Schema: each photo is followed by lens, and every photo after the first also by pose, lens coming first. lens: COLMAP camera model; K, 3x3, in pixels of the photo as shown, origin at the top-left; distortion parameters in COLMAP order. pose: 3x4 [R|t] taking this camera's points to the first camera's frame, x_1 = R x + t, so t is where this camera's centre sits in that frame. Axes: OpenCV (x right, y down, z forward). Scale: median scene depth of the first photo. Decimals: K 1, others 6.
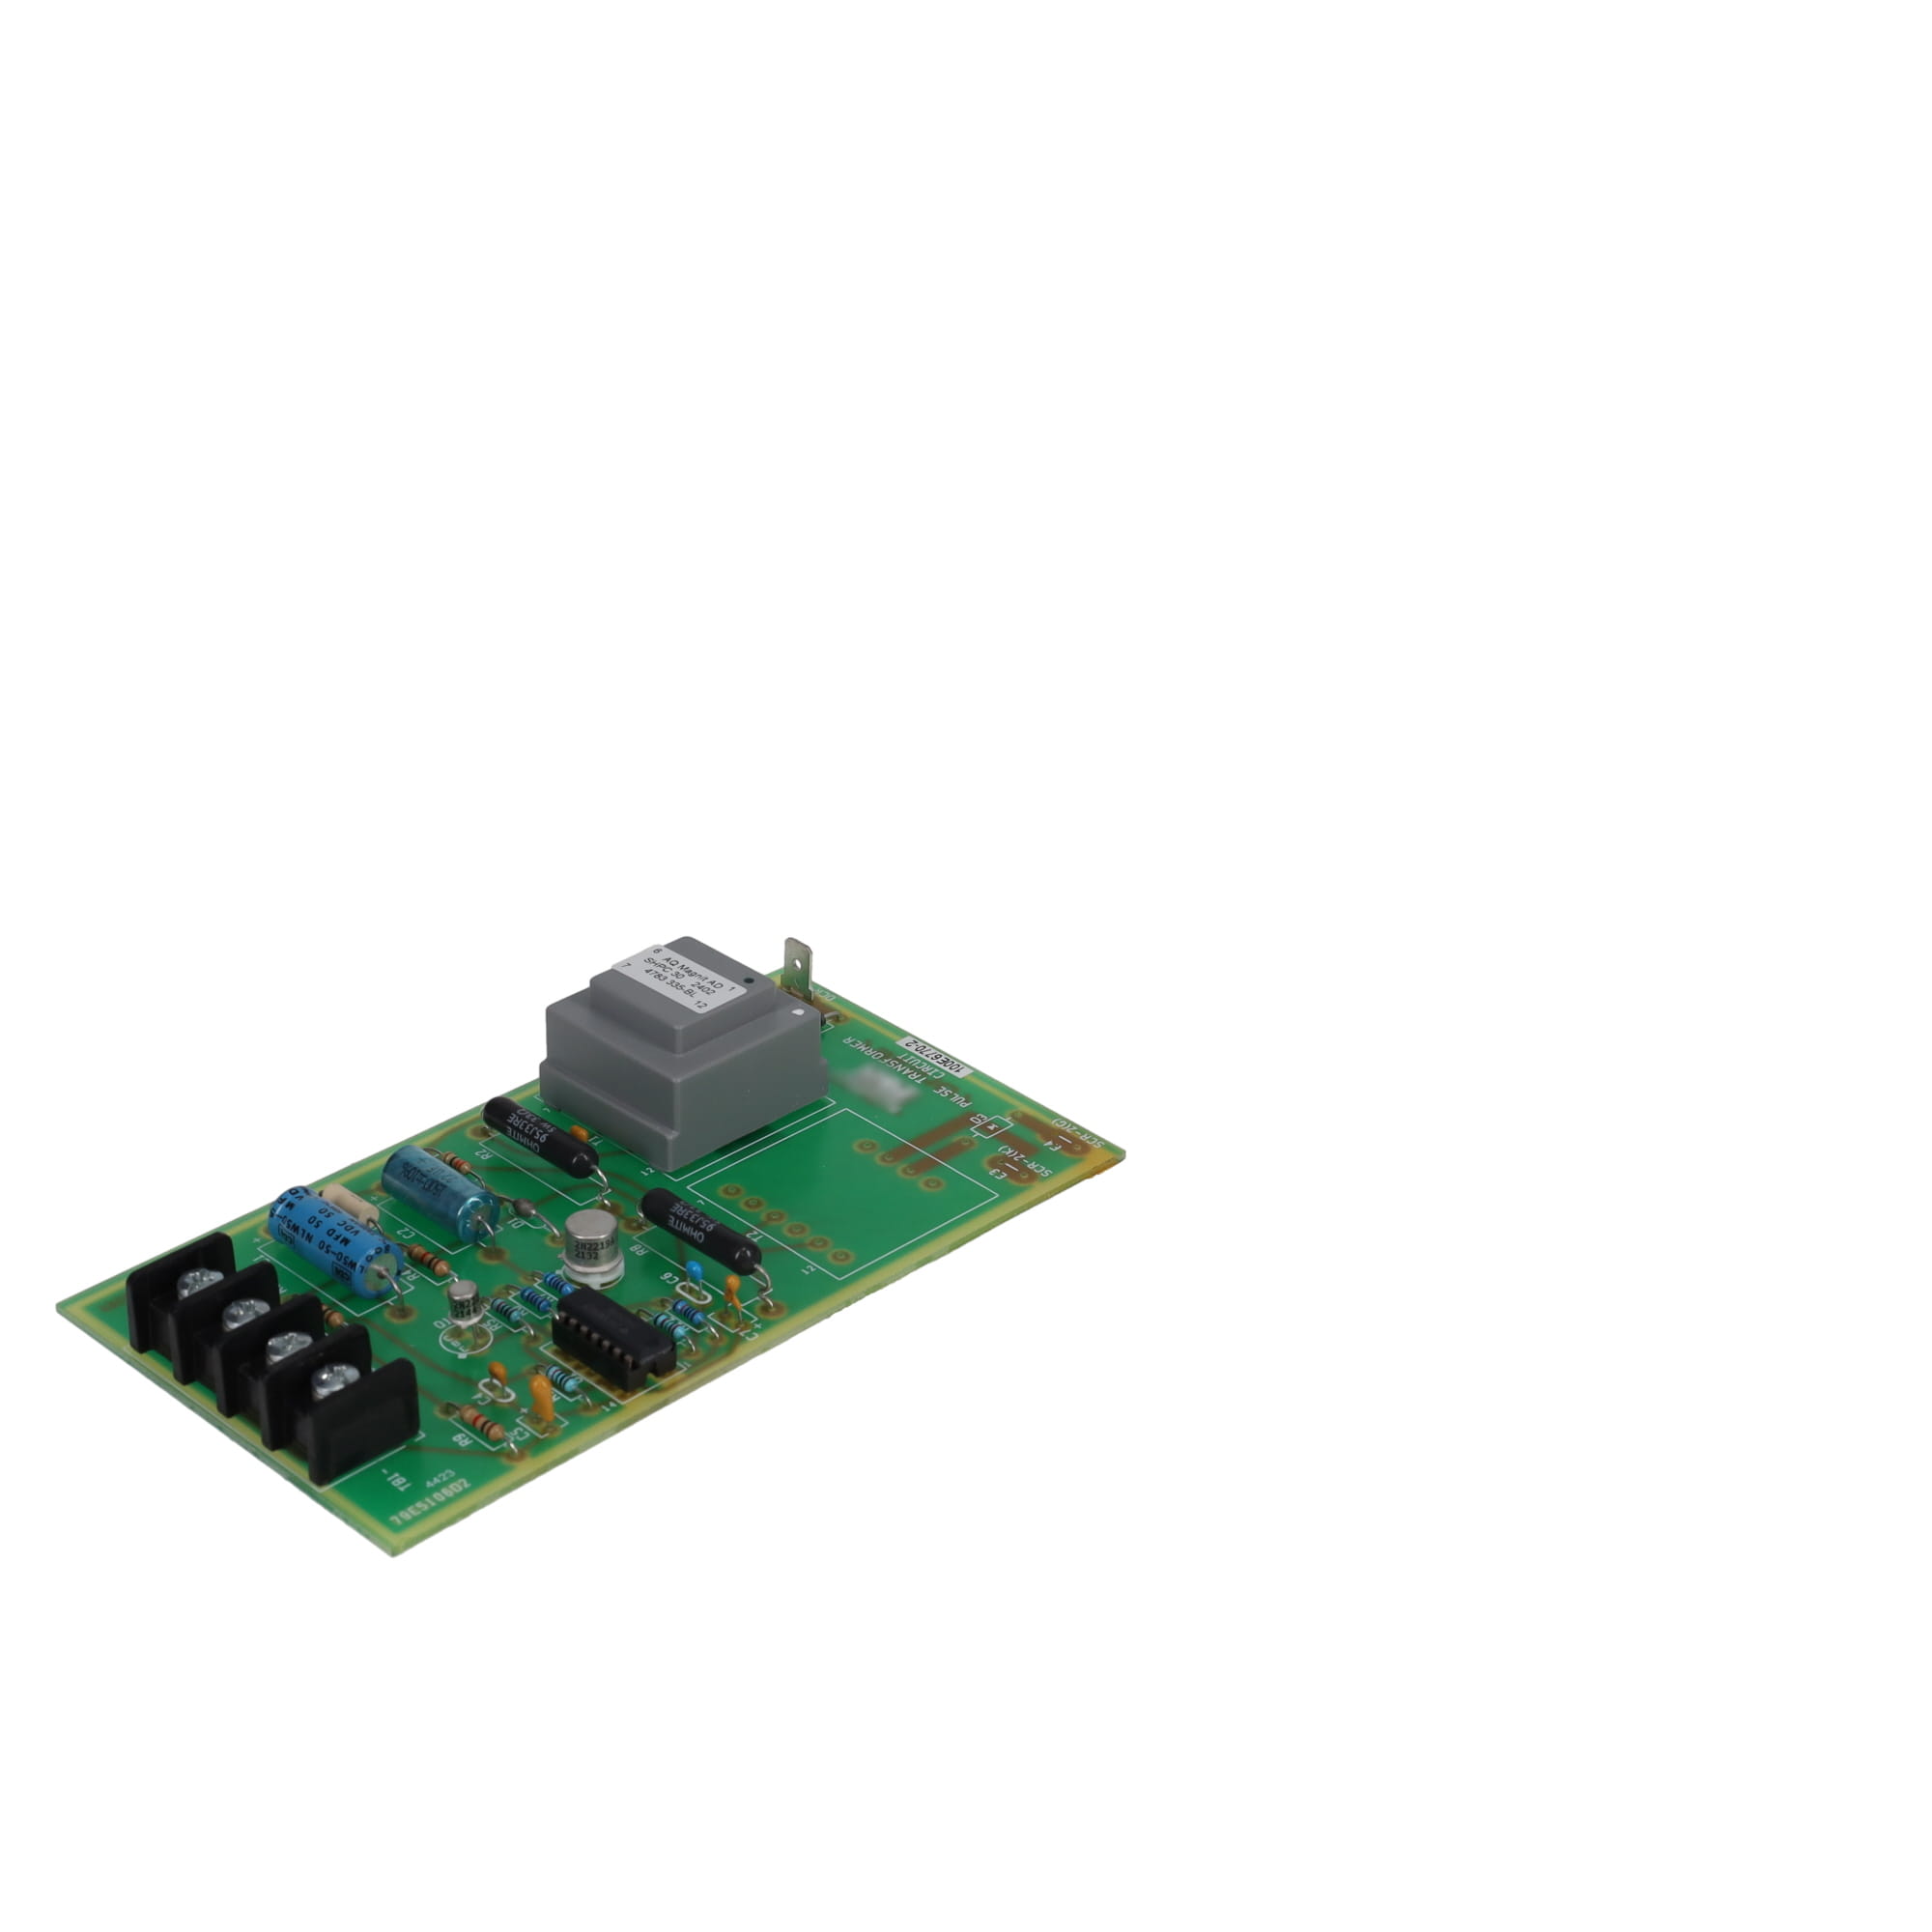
lens RADIAL K [[3954.7, 0, 966.0], [0, 3954.7, 966.0], [0, 0, 1]] dist [0.060440, -0.301443]
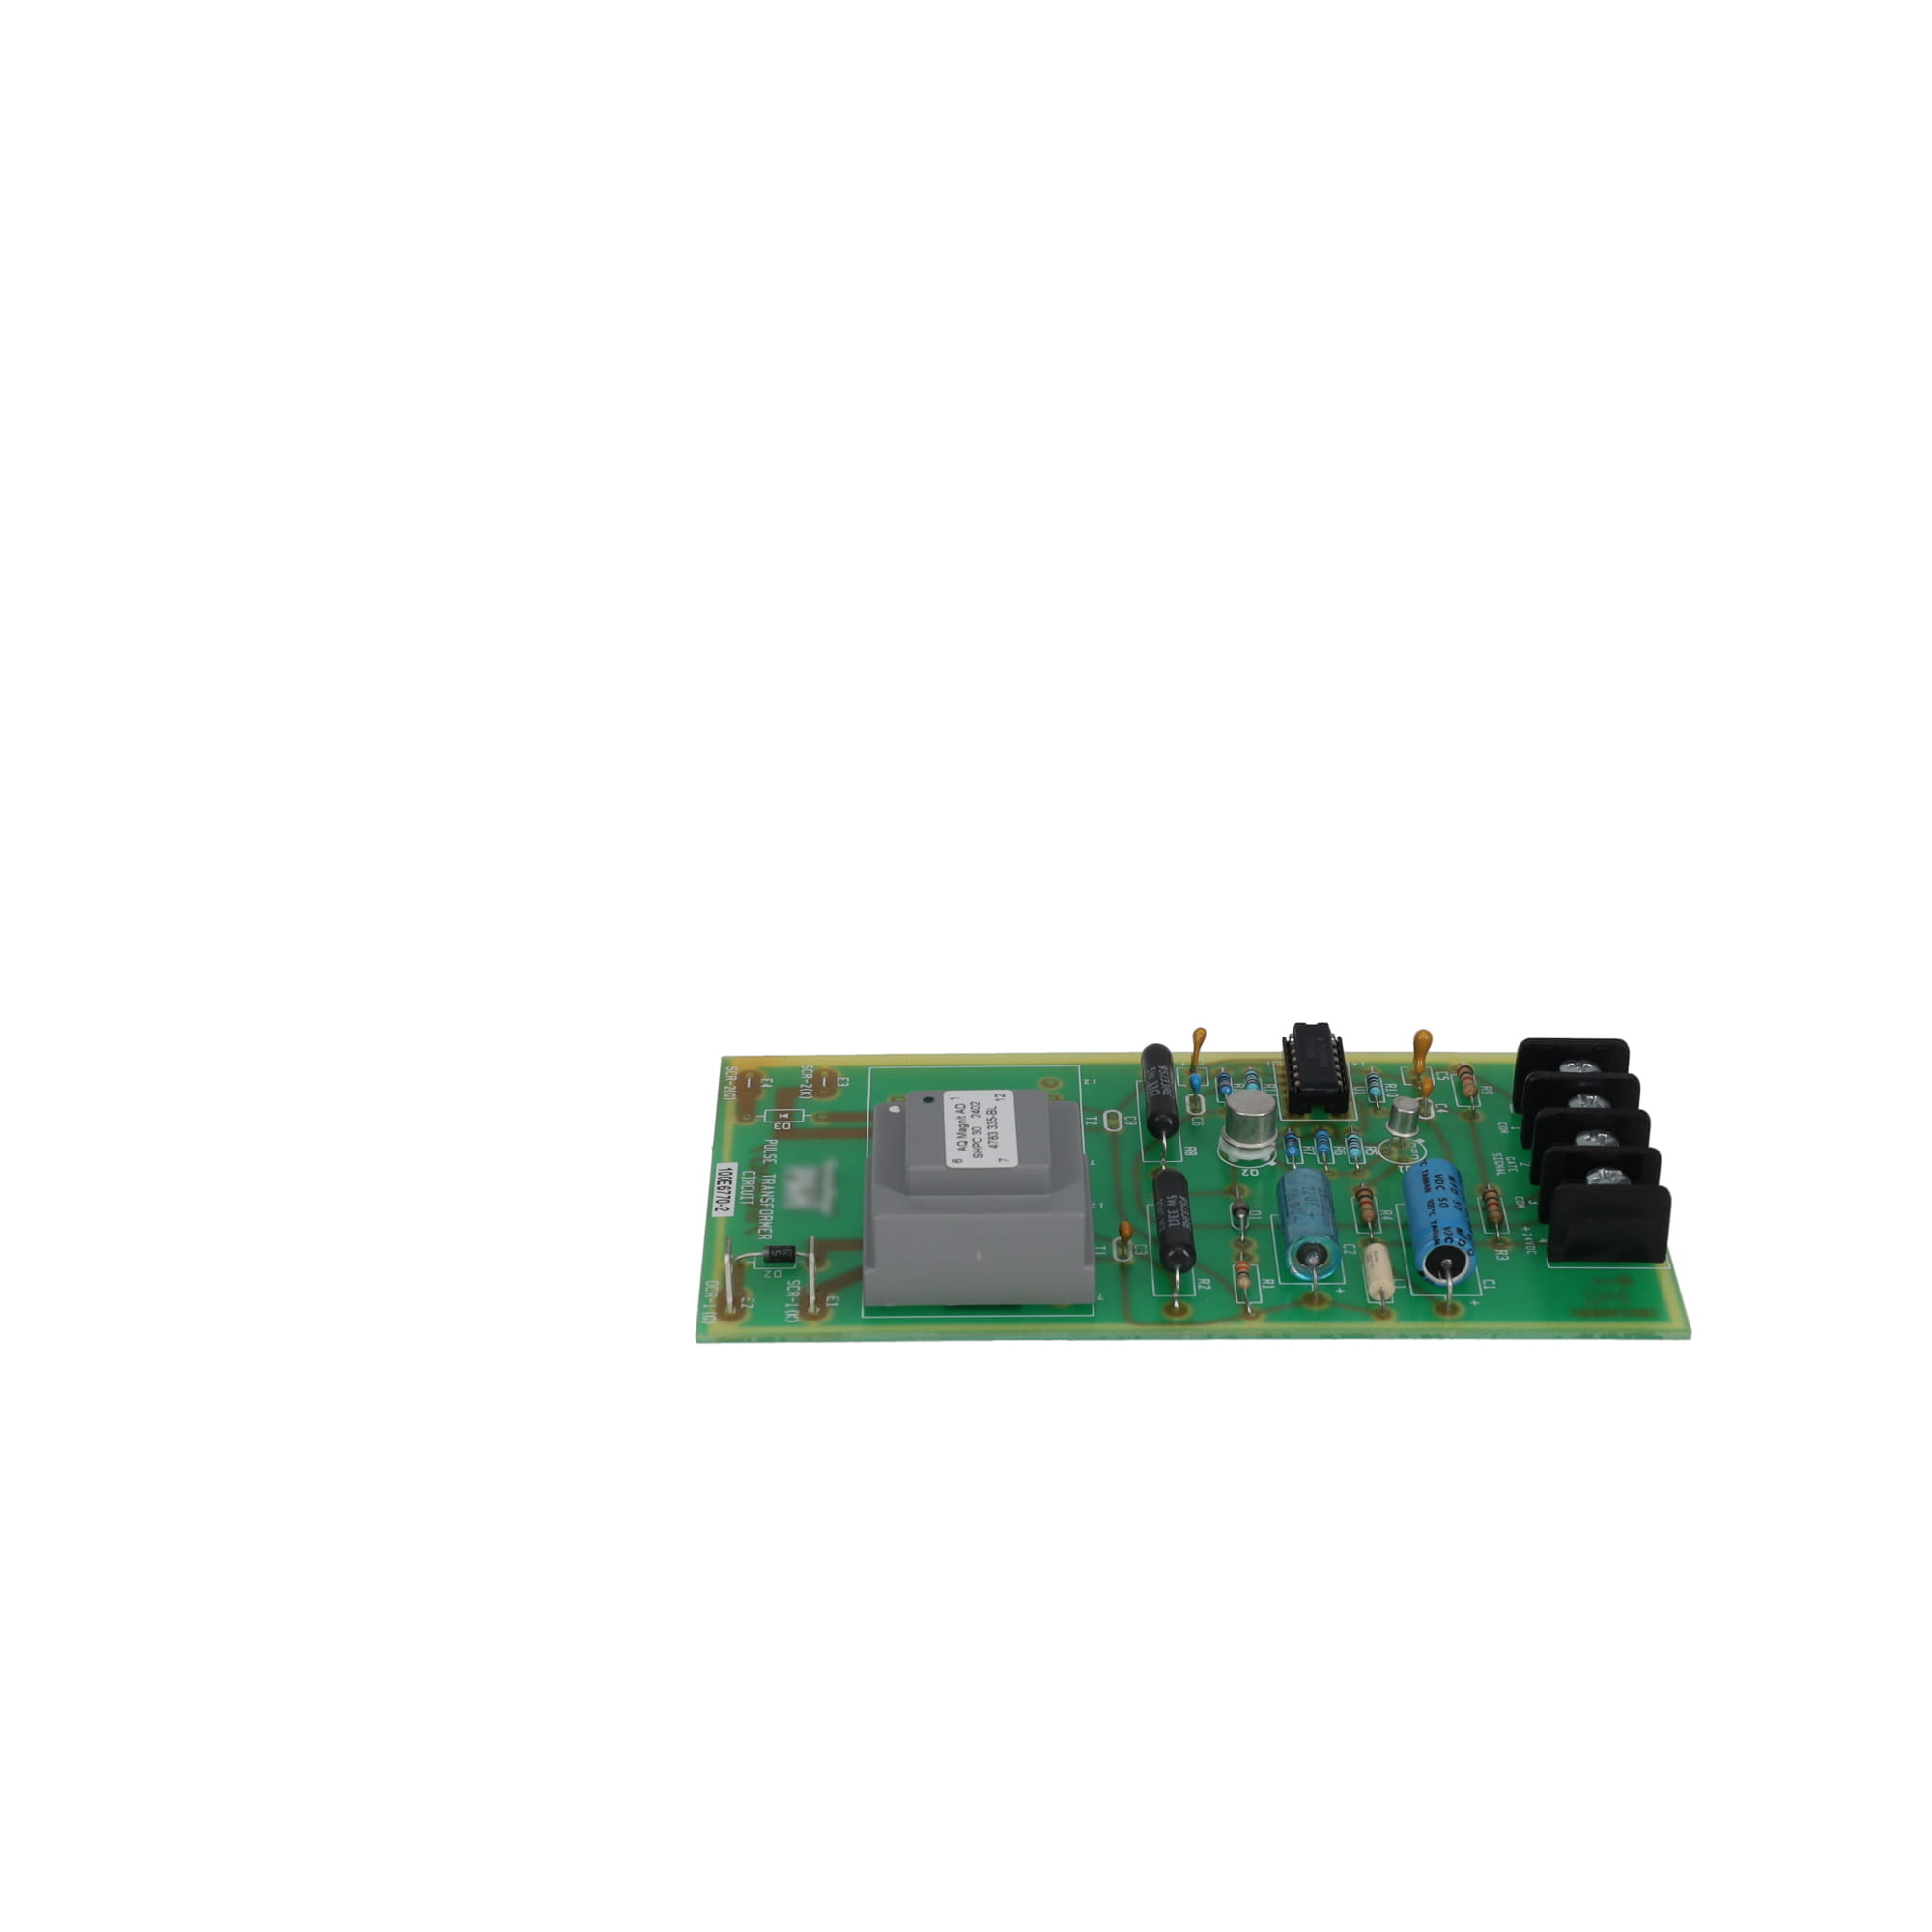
lens RADIAL K [[3954.7, 0, 966.0], [0, 3954.7, 966.0], [0, 0, 1]] dist [0.060440, -0.301443]
pose [[-0.707668, -0.375063, 0.598777, -0.624129], [0.338951, 0.563370, 0.753476, -0.734654], [-0.619934, 0.736167, -0.271551, 1.238562]]
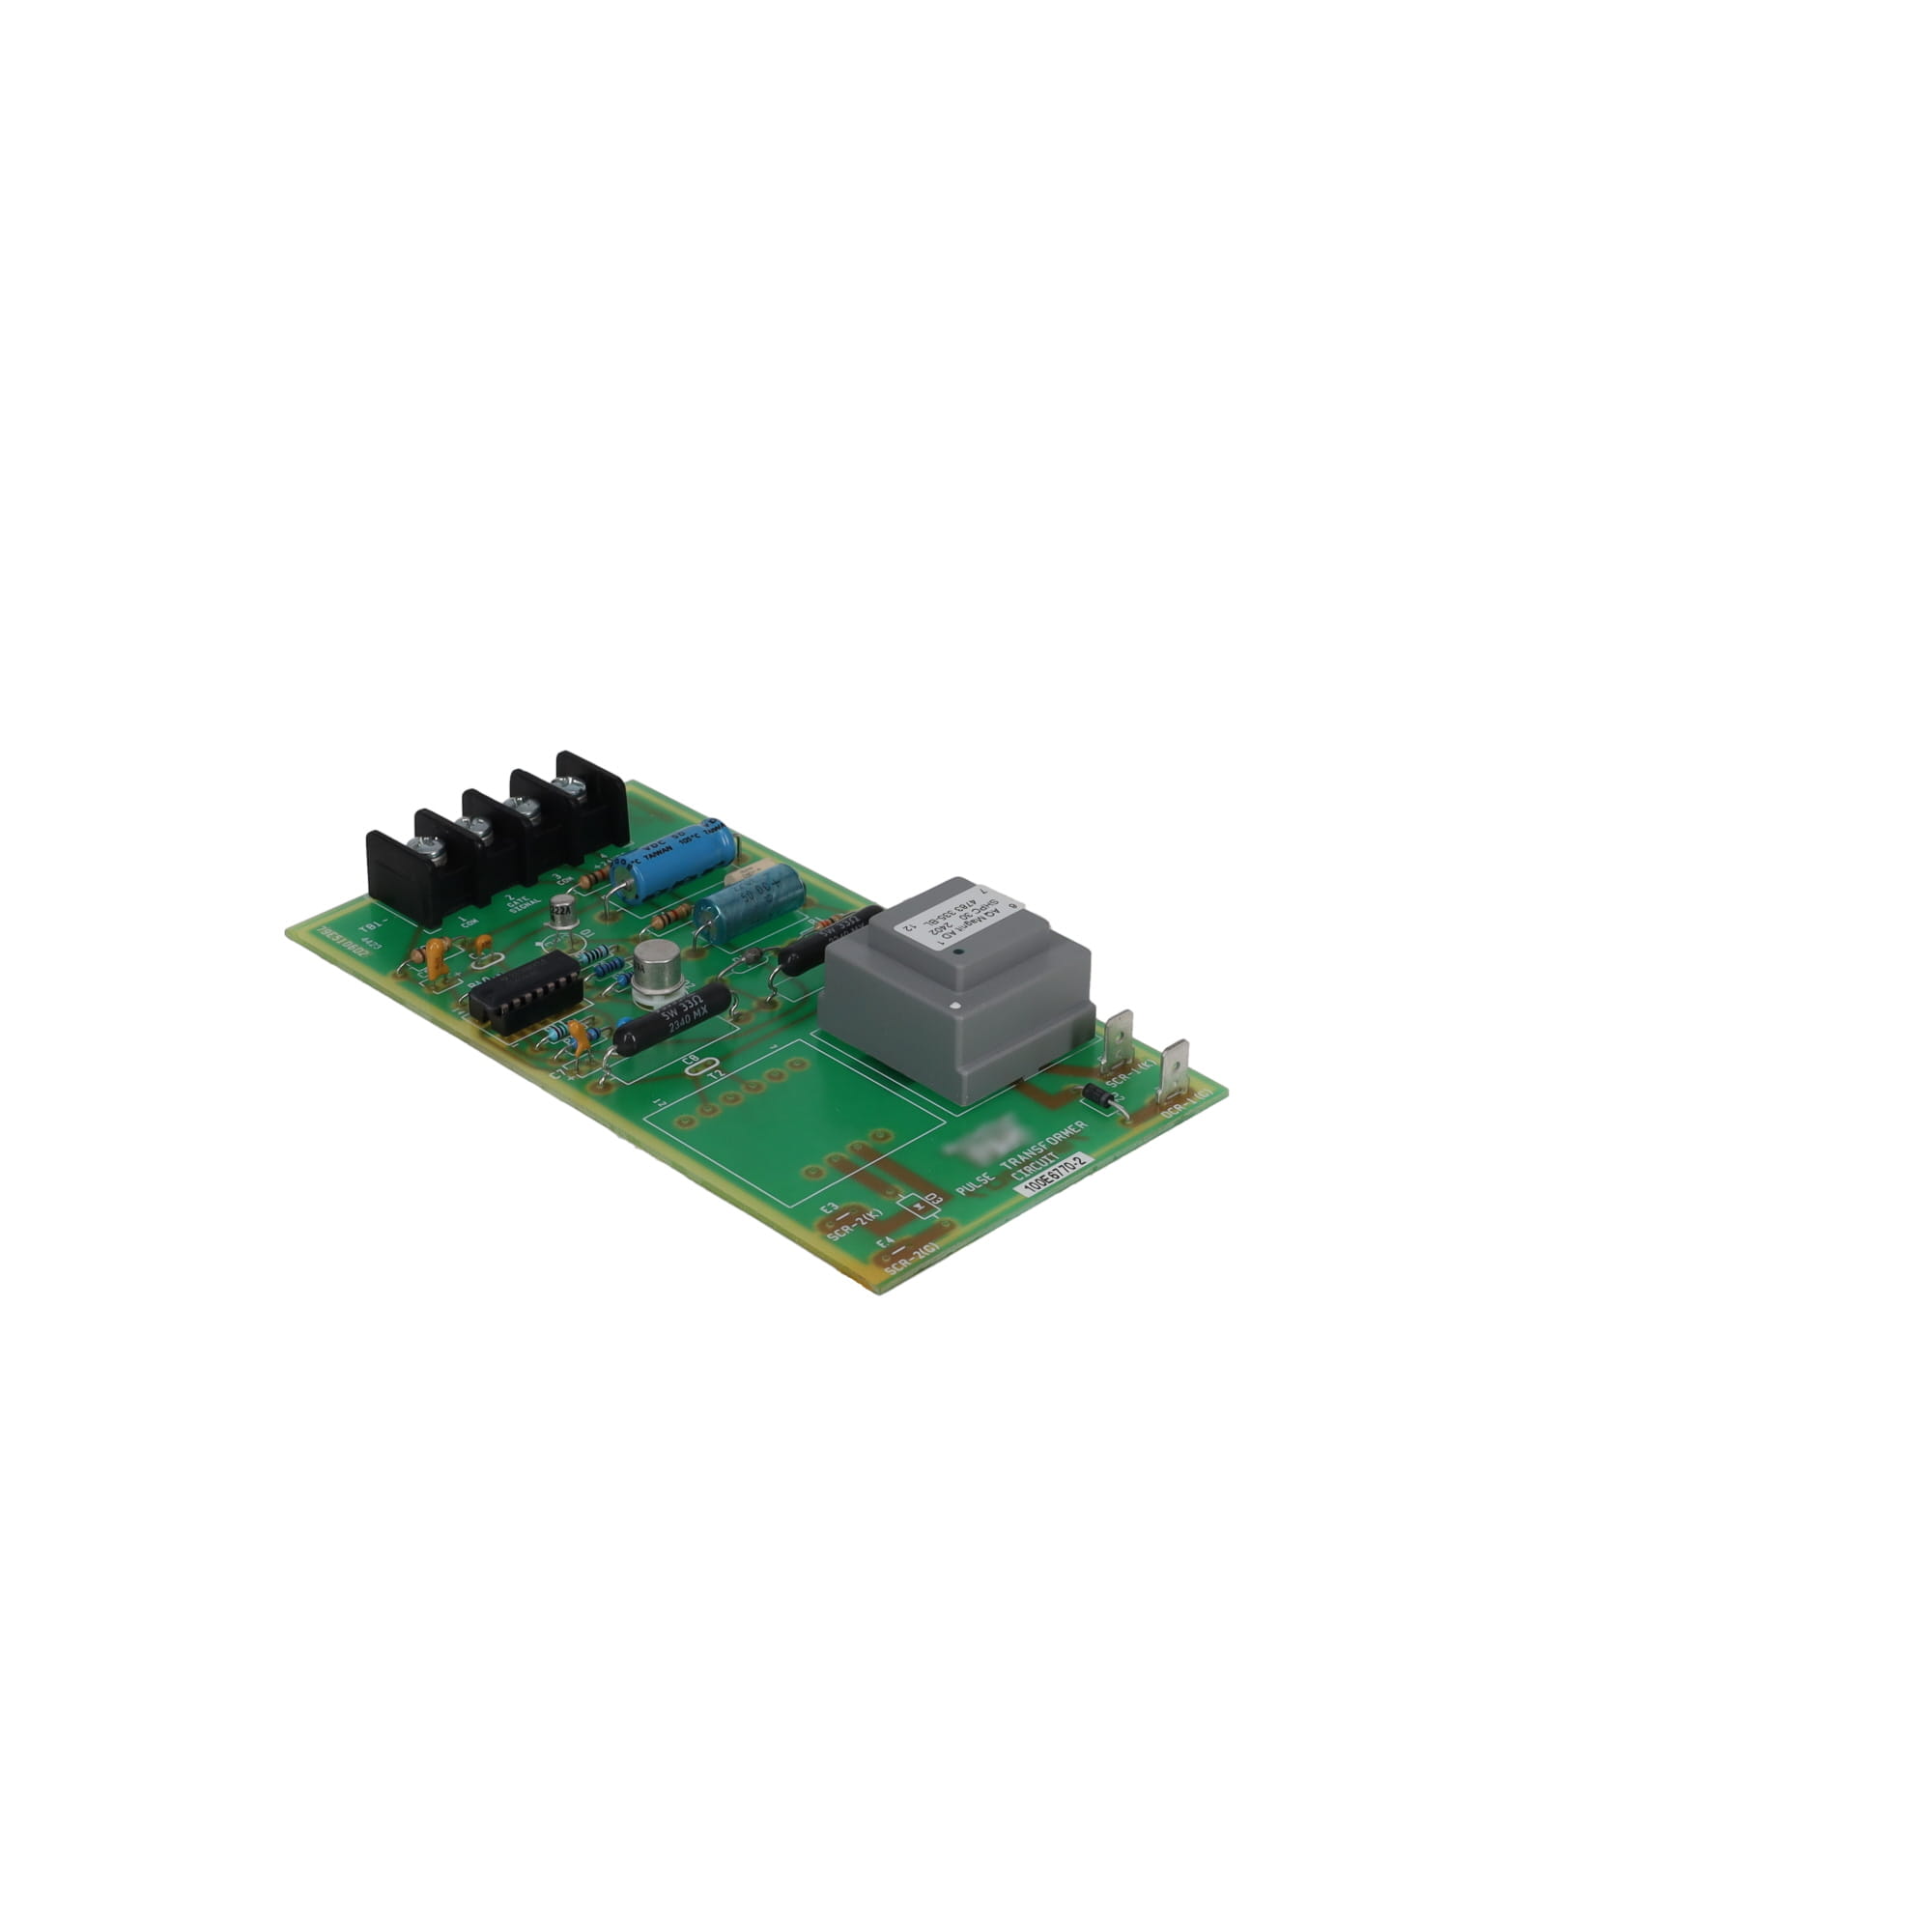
lens RADIAL K [[3954.7, 0, 966.0], [0, 3954.7, 966.0], [0, 0, 1]] dist [0.060440, -0.301443]
pose [[-0.000337, 0.491790, -0.870714, 0.834426], [-0.515583, 0.745976, 0.421537, -0.424451], [0.856839, 0.449067, 0.253308, 0.752678]]
